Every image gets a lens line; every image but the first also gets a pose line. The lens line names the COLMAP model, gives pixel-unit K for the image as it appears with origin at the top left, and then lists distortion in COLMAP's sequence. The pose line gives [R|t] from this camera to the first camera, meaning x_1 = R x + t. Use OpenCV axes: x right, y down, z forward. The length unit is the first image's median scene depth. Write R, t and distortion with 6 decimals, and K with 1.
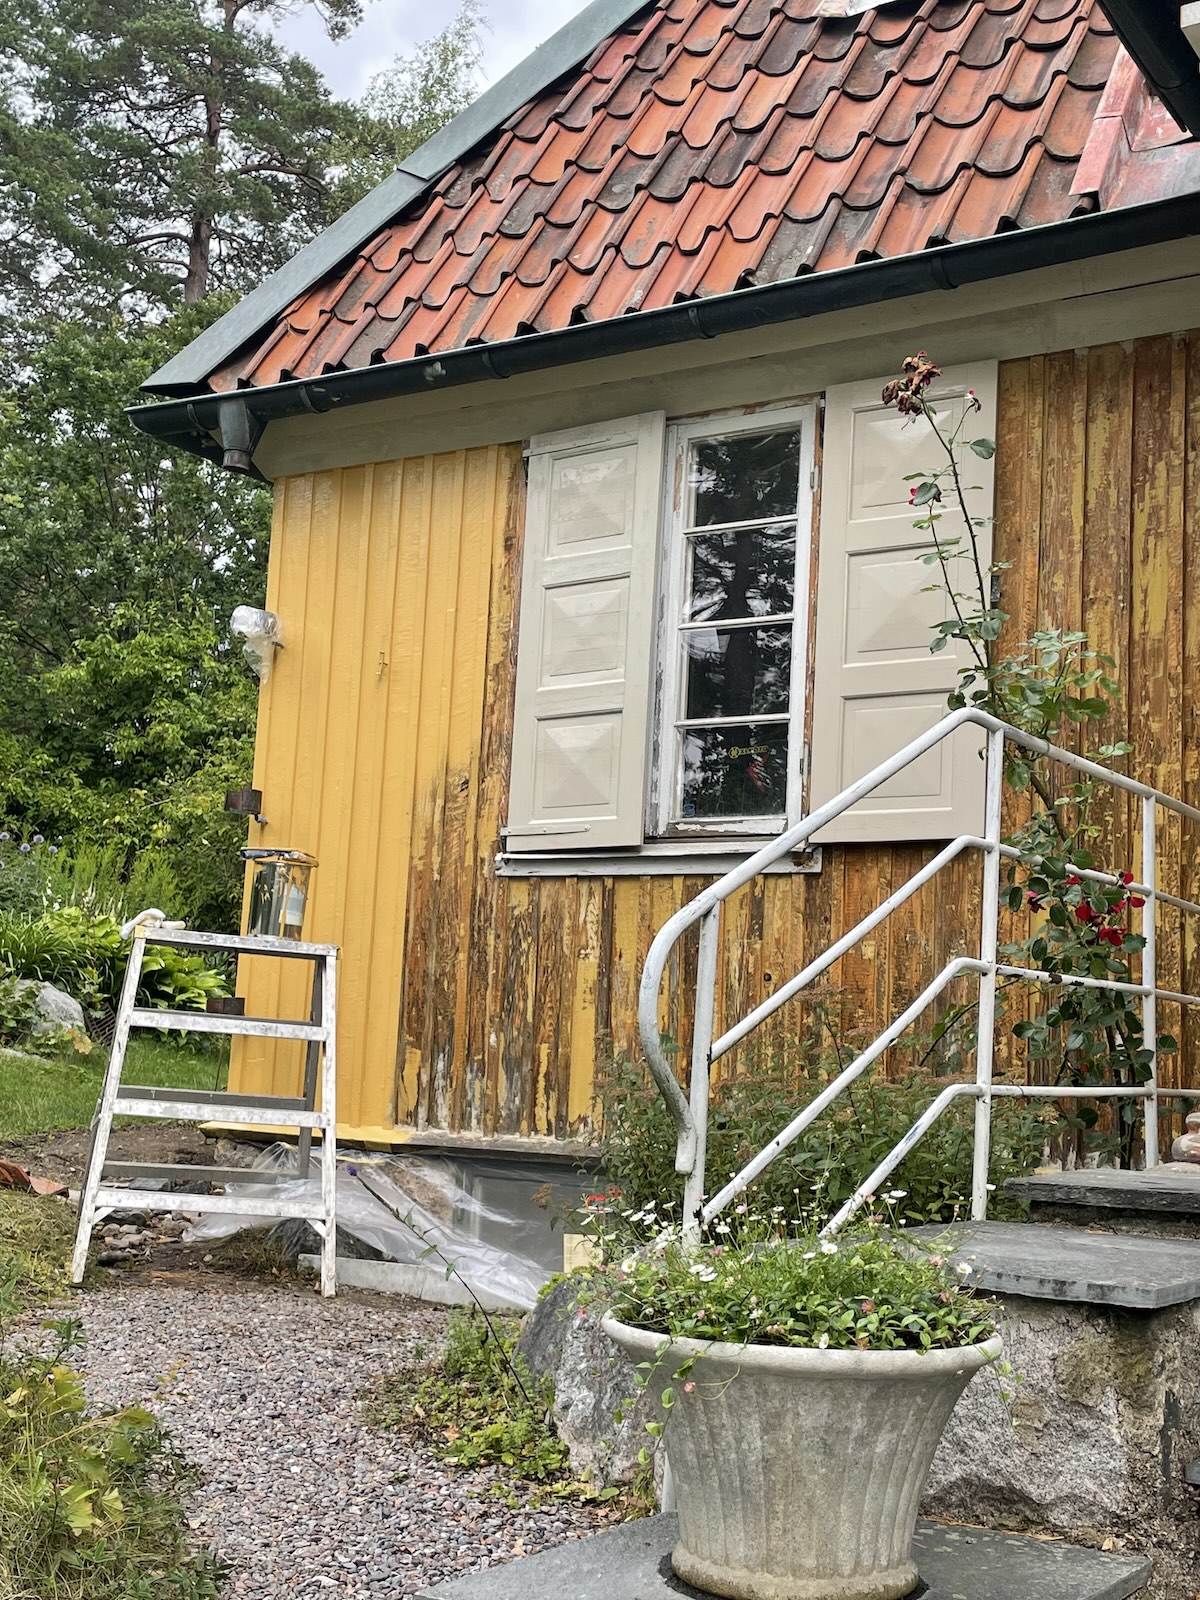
lens RADIAL K [[1959.7, 0, 600.0], [0, 1959.7, 800.1], [0, 0, 1]] dist [0.166829, 0.000000]
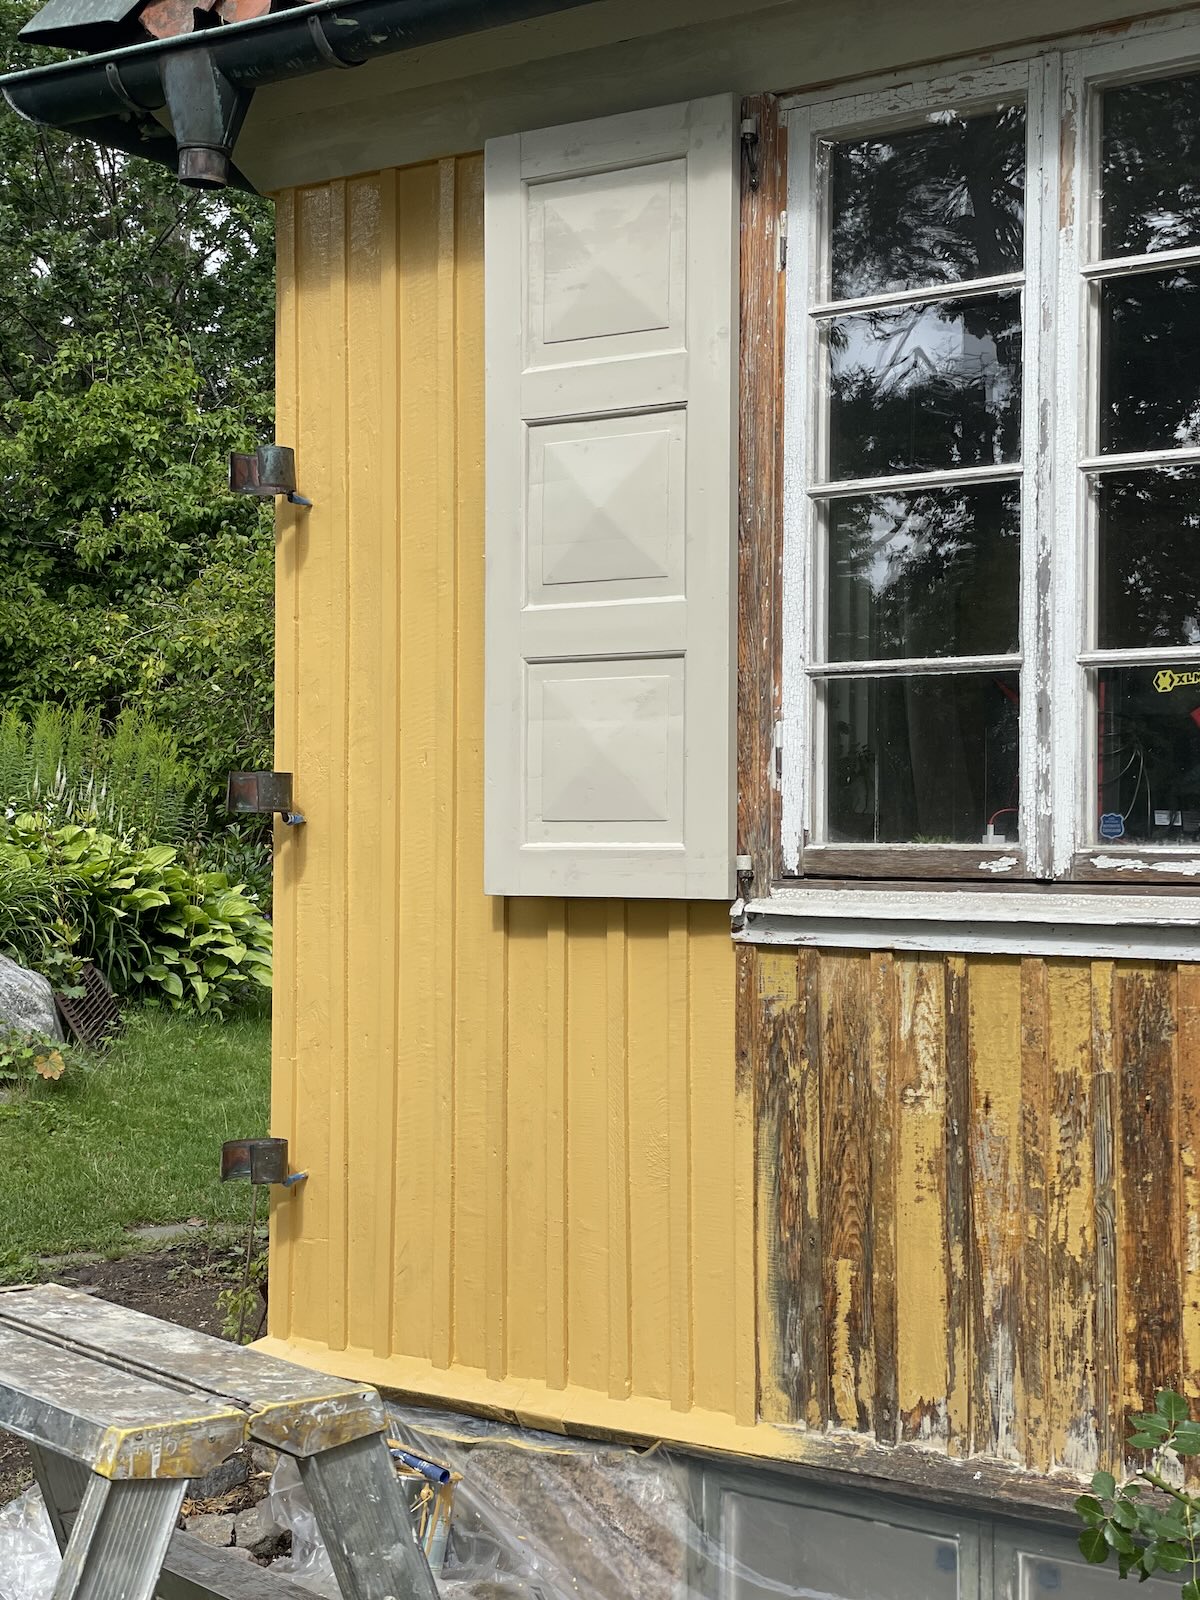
lens RADIAL K [[2361.7, 0, 601.1], [0, 2361.7, 802.3], [0, 0, 1]] dist [0.080261, 0.000000]
pose [[0.997748, -0.046498, -0.048333, -0.056694], [0.052646, 0.989462, 0.134886, -0.089380], [0.041552, -0.137126, 0.989682, 0.370055]]
